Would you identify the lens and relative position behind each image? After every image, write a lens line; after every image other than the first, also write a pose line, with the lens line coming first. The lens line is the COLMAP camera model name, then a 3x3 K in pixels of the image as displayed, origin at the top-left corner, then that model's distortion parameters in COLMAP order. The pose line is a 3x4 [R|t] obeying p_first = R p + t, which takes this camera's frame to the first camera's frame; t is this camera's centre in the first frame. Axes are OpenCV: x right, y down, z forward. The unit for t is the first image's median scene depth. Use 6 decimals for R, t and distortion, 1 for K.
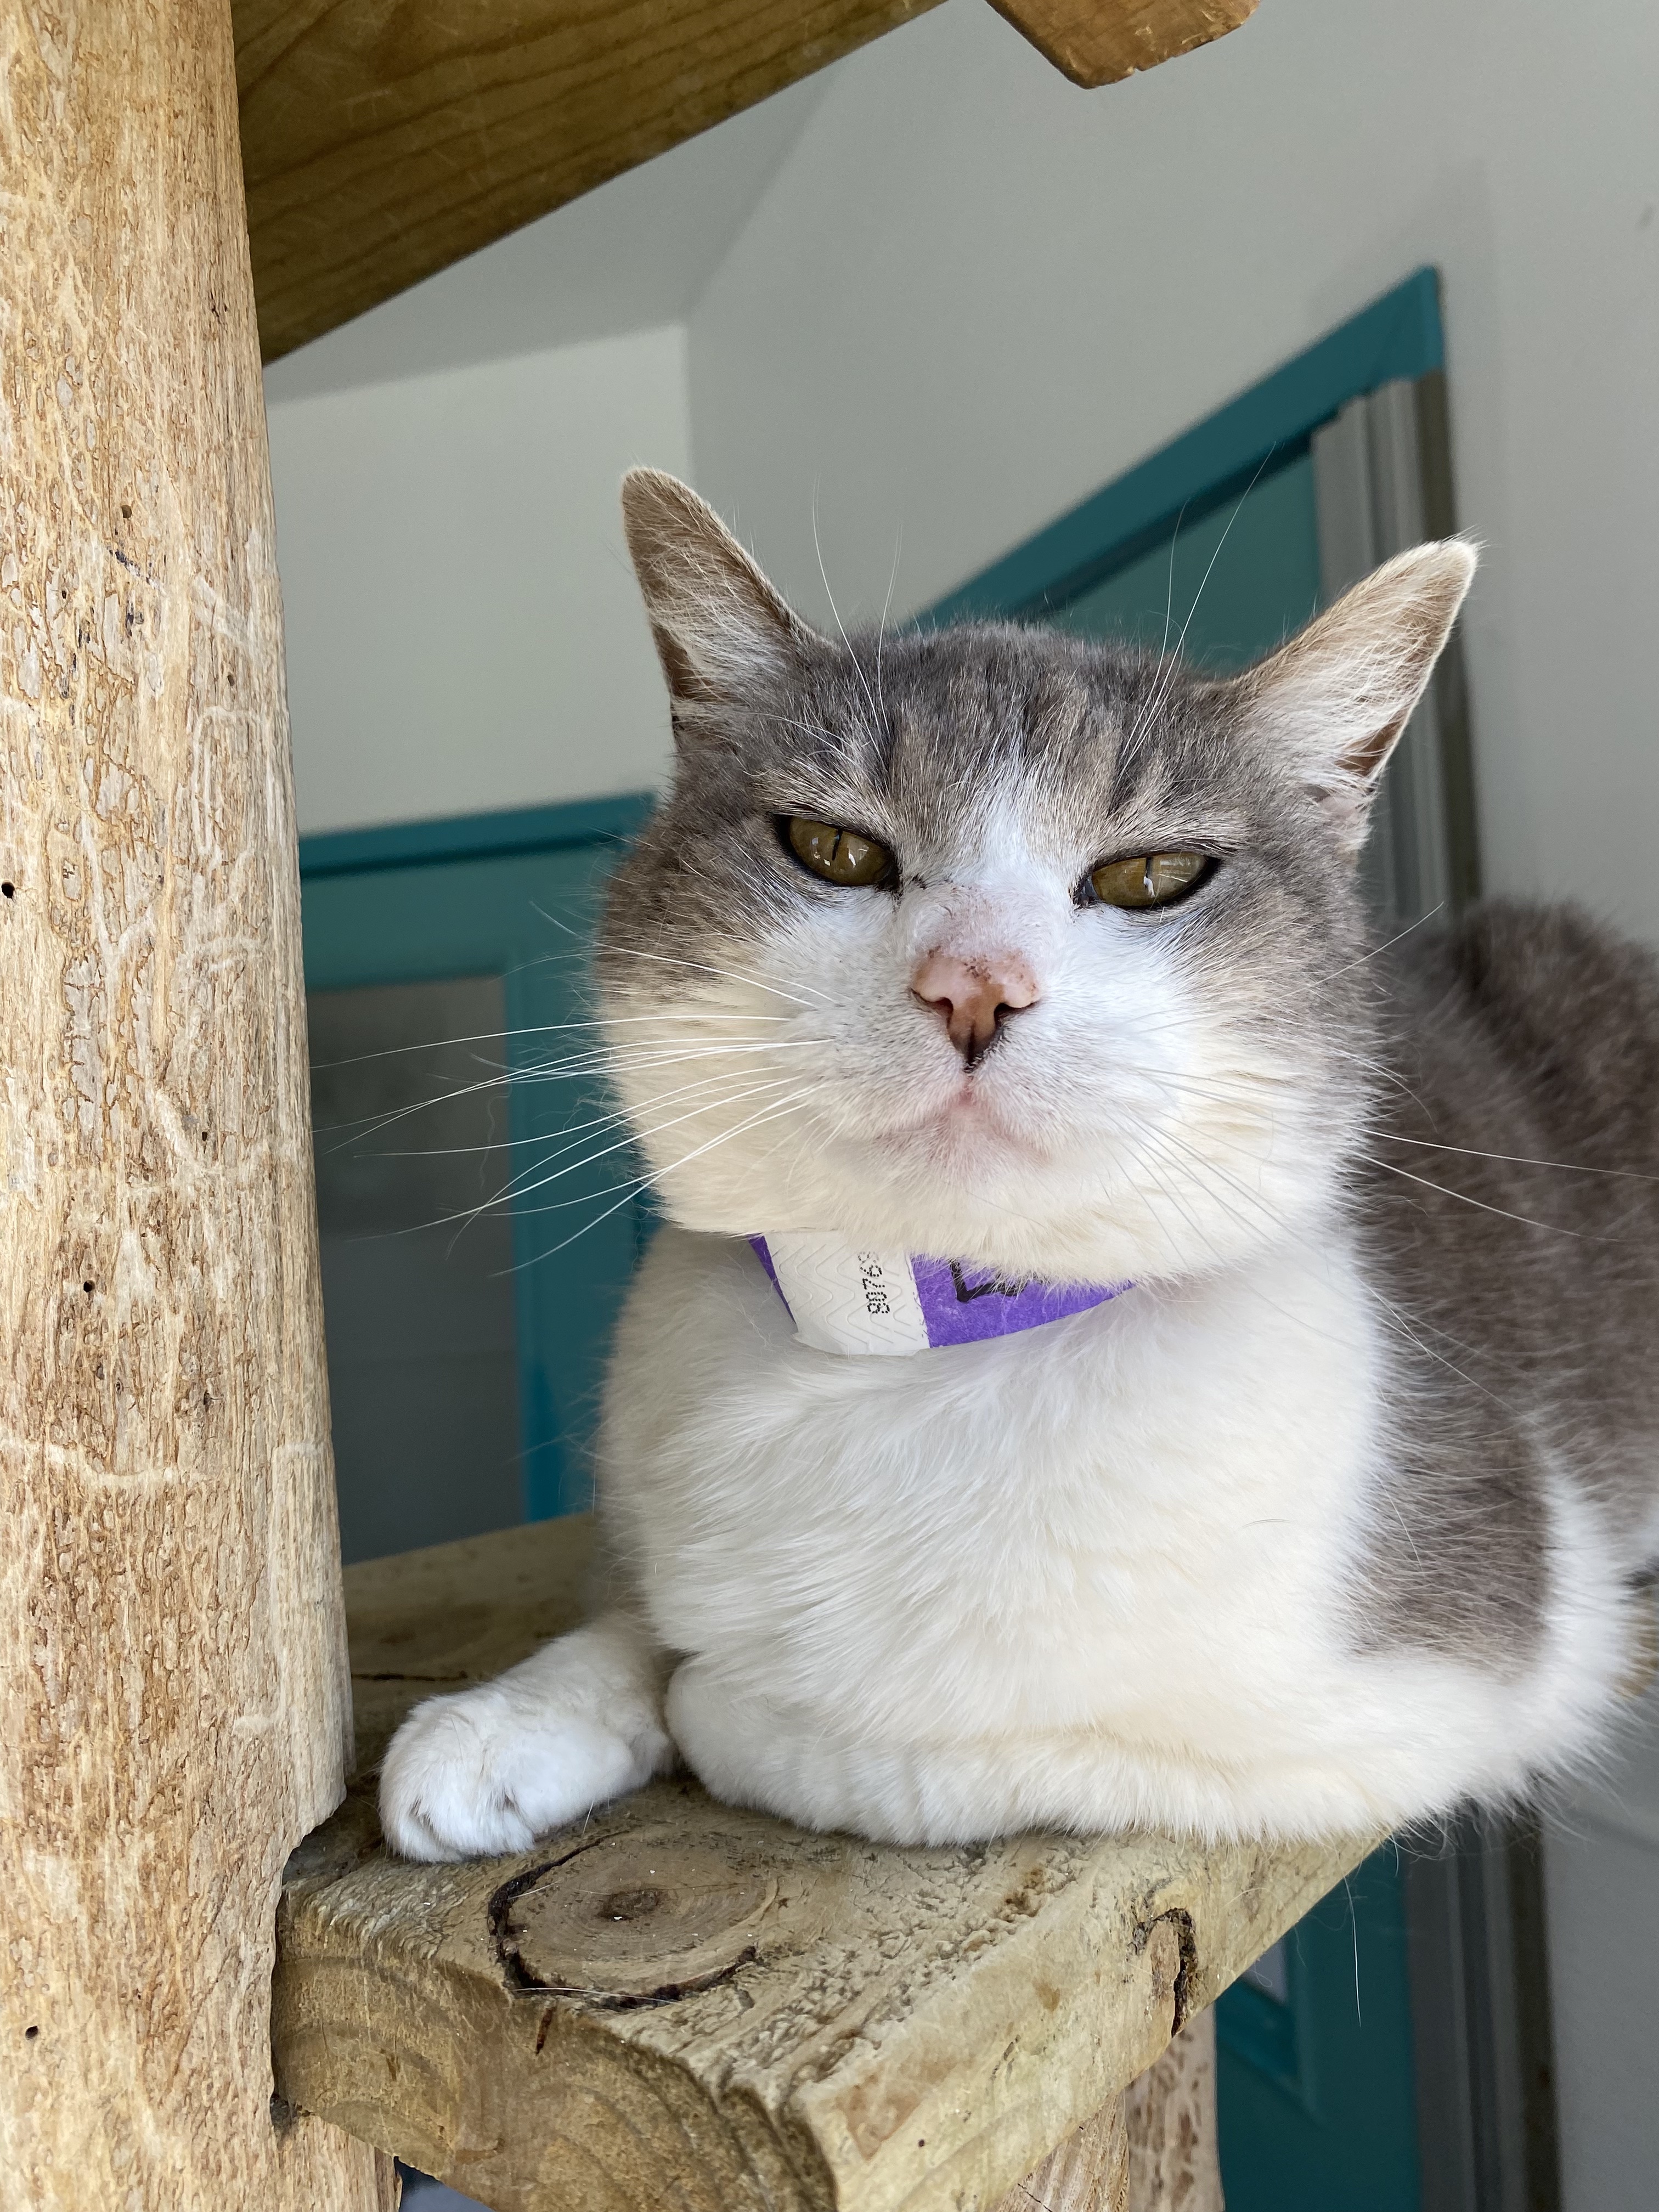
lens RADIAL K [[1680.8, 0, 879.7], [0, 1680.8, 1092.2], [0, 0, 1]] dist [-0.017619, 0.008134]
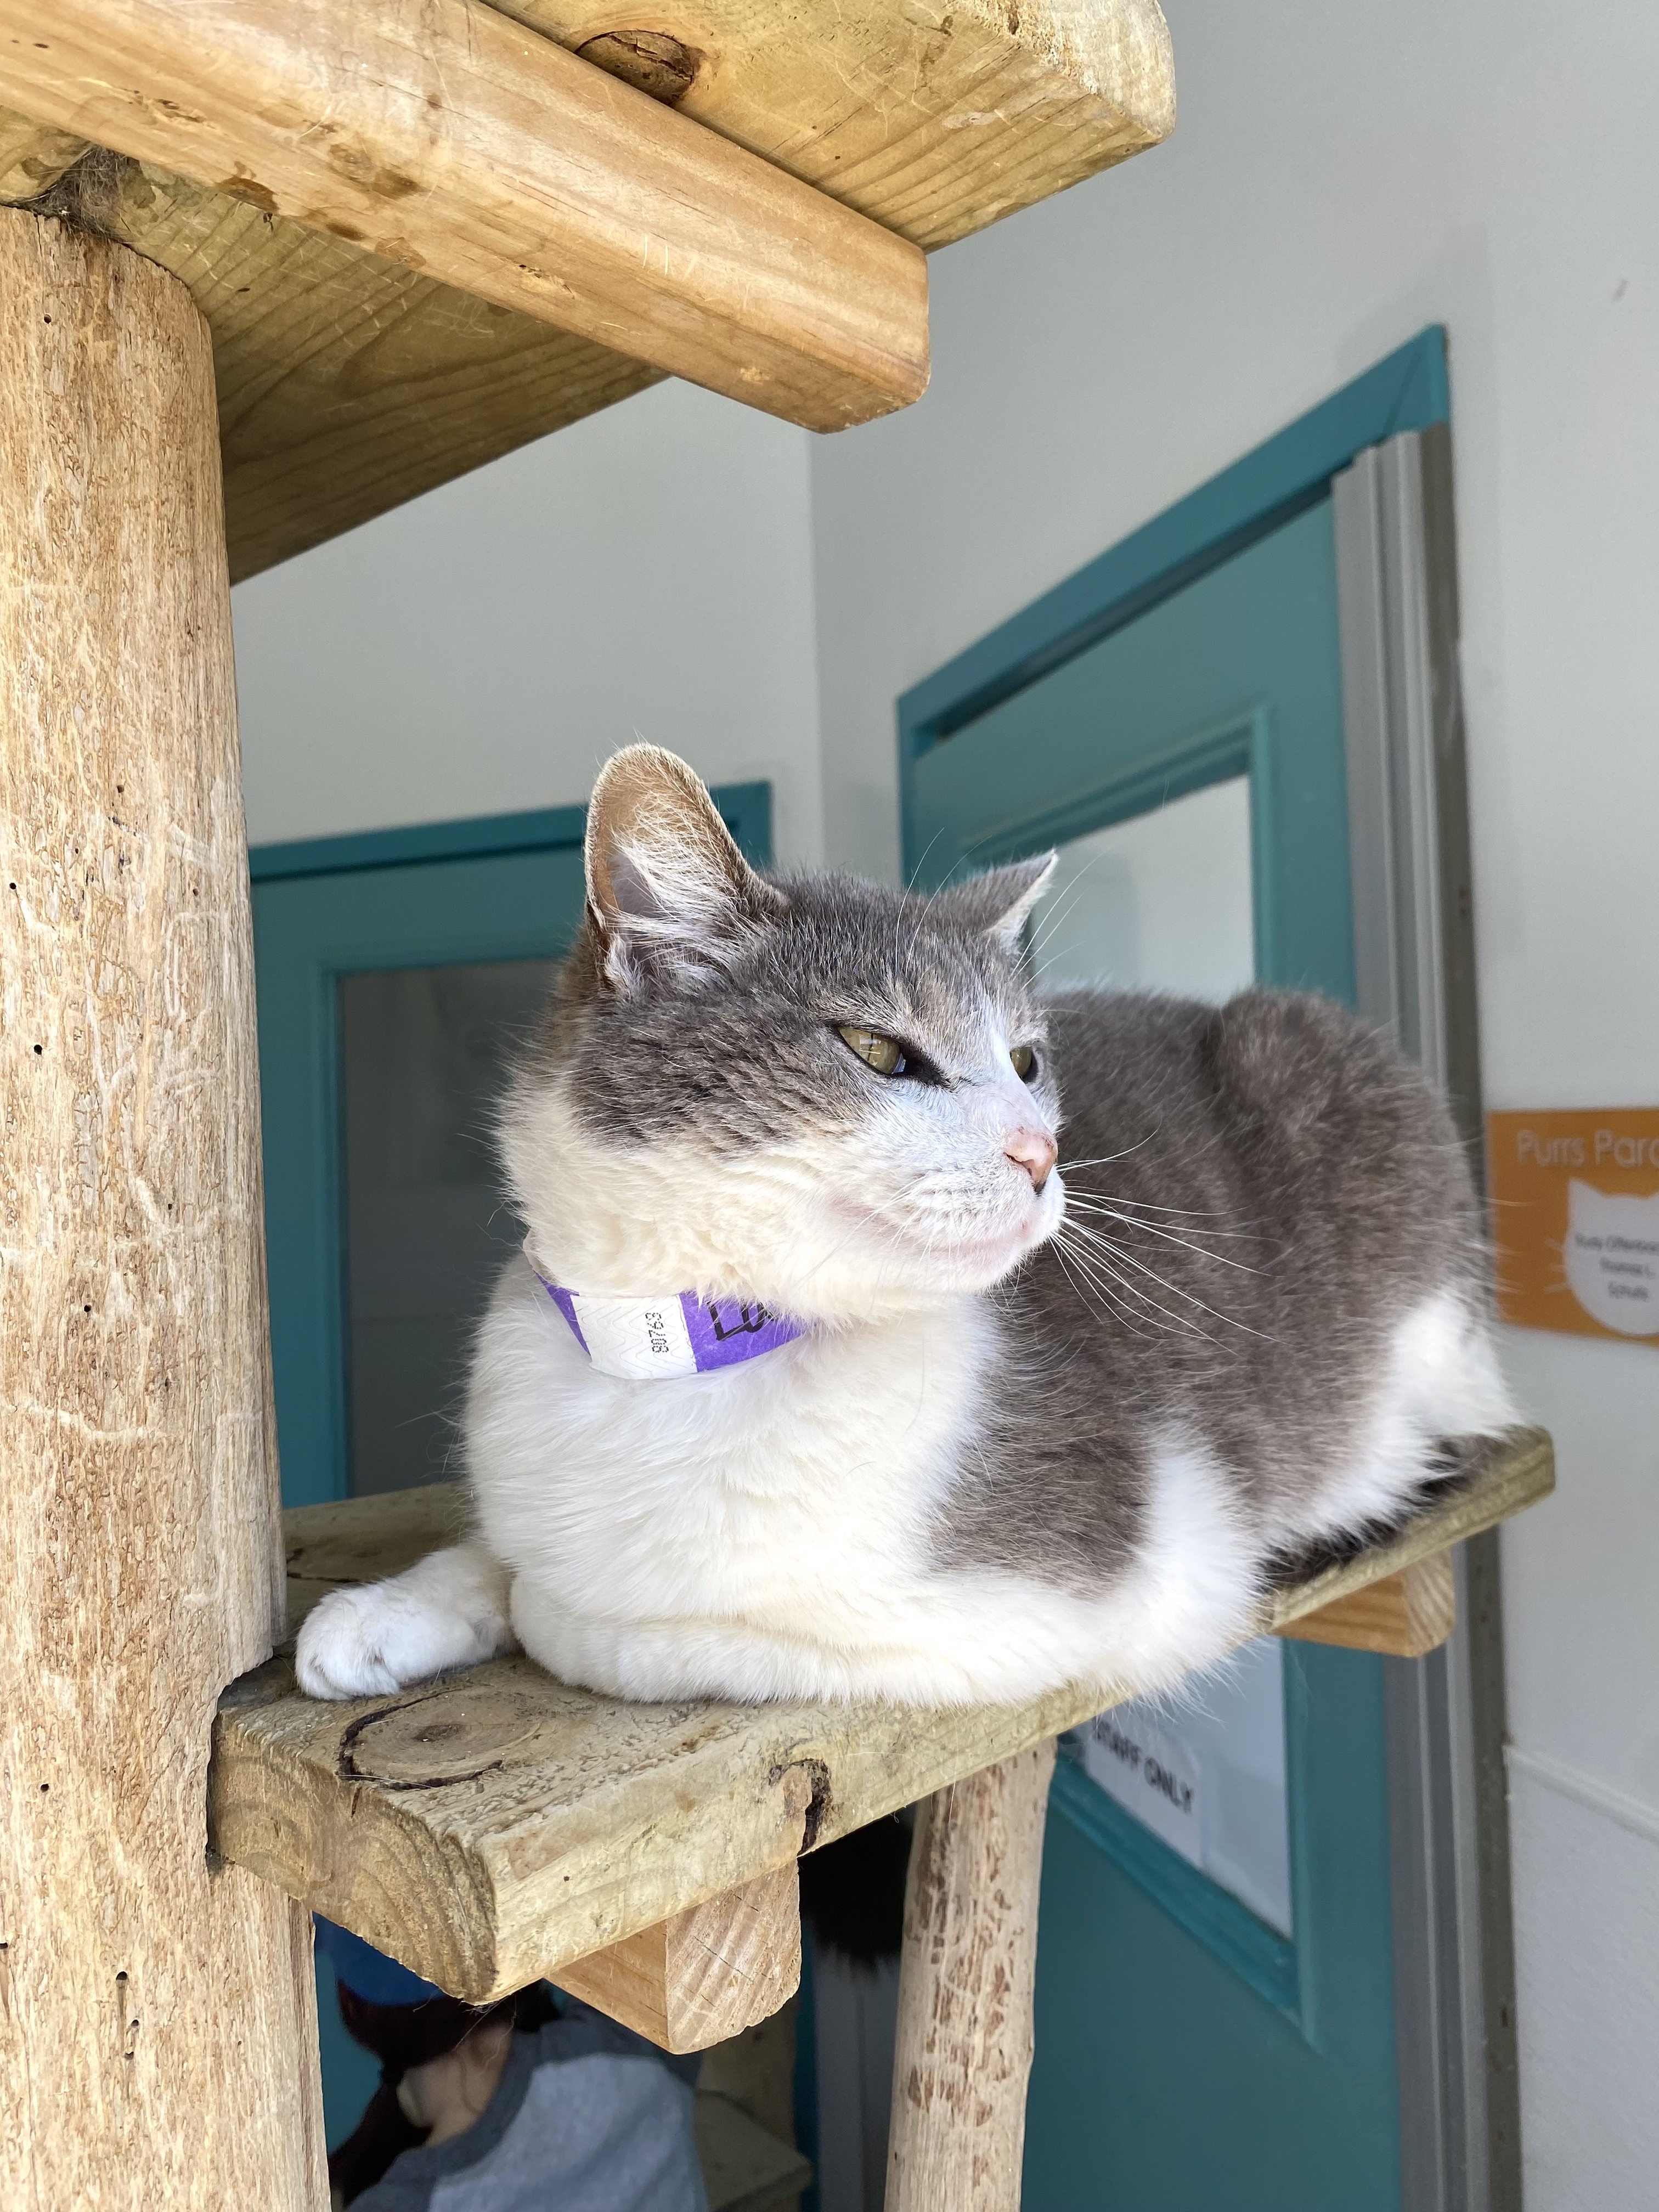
lens RADIAL K [[1659.6, 0, 857.8], [0, 1659.6, 1078.8], [0, 0, 1]] dist [-0.035818, 0.044295]
pose [[0.995004, 0.015749, -0.098589, 0.356411], [-0.014139, 0.999755, 0.017010, -0.123556], [0.098833, -0.015531, 0.994983, -0.408006]]
